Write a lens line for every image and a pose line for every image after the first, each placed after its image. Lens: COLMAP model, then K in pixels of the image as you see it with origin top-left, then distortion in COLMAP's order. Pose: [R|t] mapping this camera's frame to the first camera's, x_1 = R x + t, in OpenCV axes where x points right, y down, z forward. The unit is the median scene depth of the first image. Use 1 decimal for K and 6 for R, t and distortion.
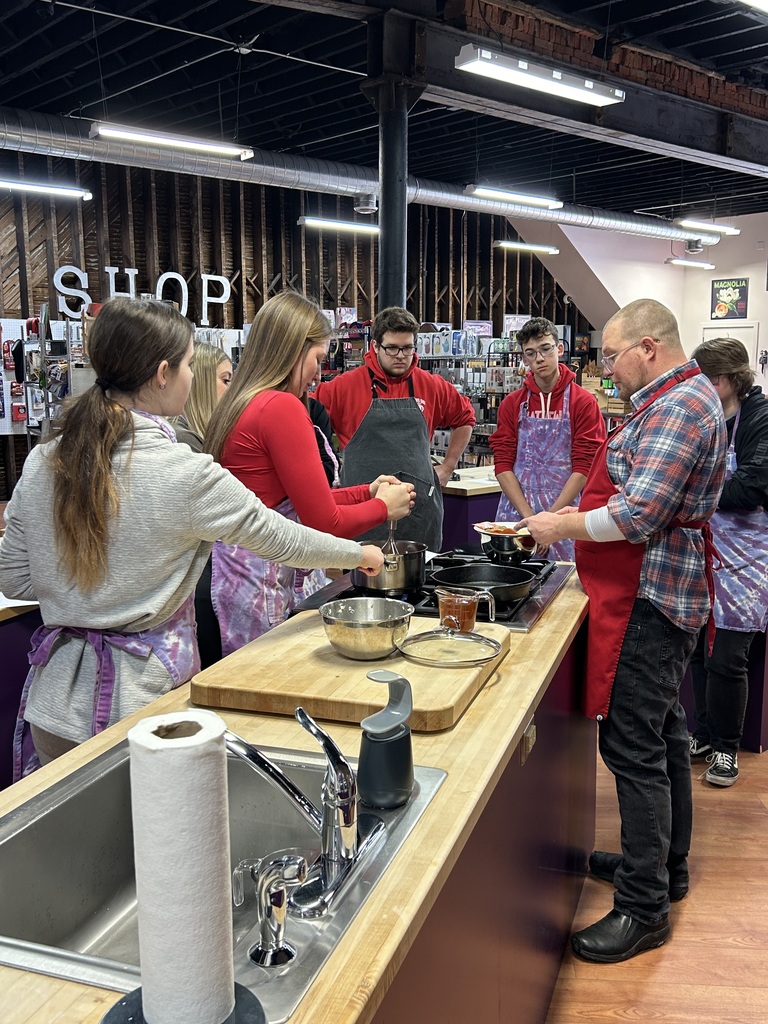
lens RADIAL K [[985.4, 0, 384.0], [0, 985.4, 512.0], [0, 0, 1]] dist [0.013345, 0.003471]
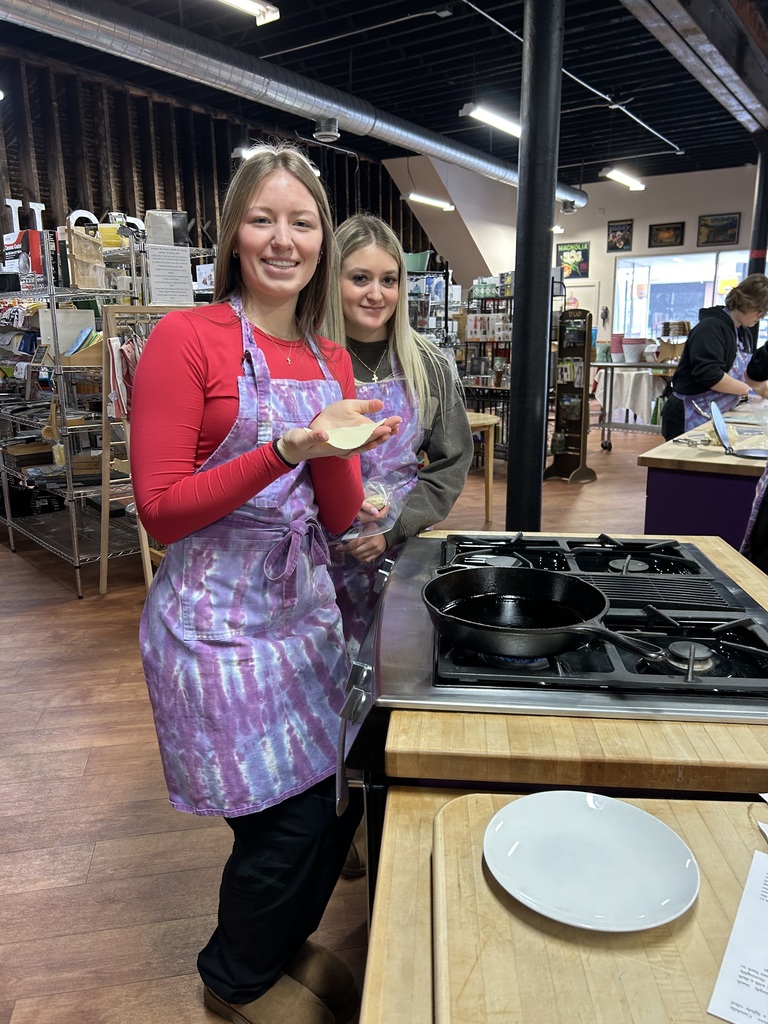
lens RADIAL K [[772.3, 0, 367.9], [0, 772.3, 507.6], [0, 0, 1]] dist [0.007120, 0.002805]
pose [[0.971660, -0.061096, 0.228349, -0.136537], [0.043060, 0.995606, 0.083152, -0.024403], [-0.232426, -0.070963, 0.970022, 0.243000]]
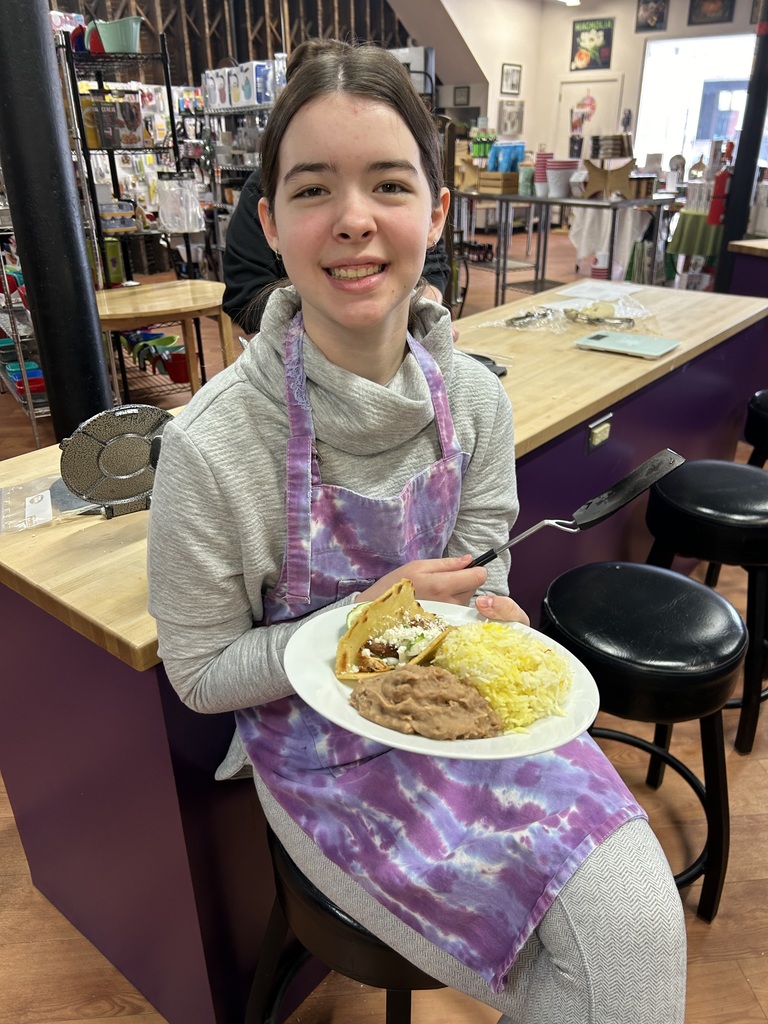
lens RADIAL K [[788.9, 0, 384.0], [0, 788.9, 512.0], [0, 0, 1]] dist [0.007135, -0.012577]
pose [[0.986020, -0.078482, 0.146984, 0.044140], [0.032021, 0.954937, 0.295076, -0.044326], [-0.163519, -0.286245, 0.944100, 0.345769]]
